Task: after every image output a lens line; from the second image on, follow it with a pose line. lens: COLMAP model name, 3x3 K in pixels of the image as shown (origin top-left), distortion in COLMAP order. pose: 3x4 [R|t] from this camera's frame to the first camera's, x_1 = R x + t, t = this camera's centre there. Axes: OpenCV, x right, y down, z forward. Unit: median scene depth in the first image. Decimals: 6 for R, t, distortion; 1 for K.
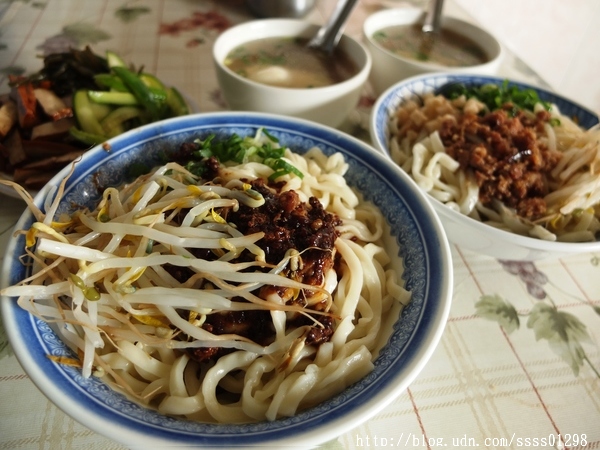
lens RADIAL K [[471.4, 0, 300.0], [0, 471.4, 224.3], [0, 0, 1]] dist [-0.031001, 0.002420]
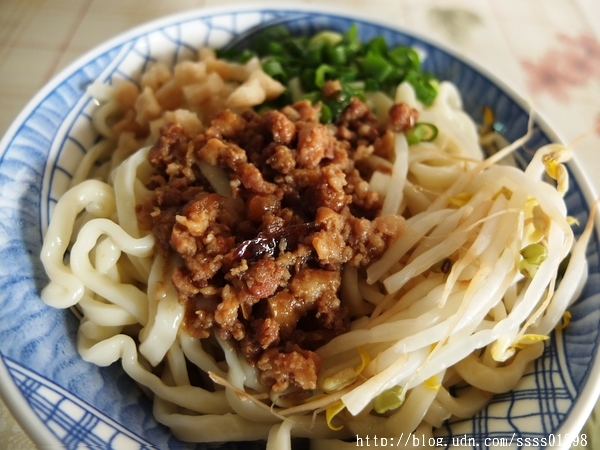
lens RADIAL K [[471.4, 0, 299.7], [0, 471.4, 225.3], [0, 0, 1]] dist [-0.031001, 0.002420]
pose [[0.998614, 0.050912, -0.013345, 0.487059], [-0.047735, 0.982914, 0.177768, -0.230607], [0.022168, -0.176884, 0.983982, 0.588551]]
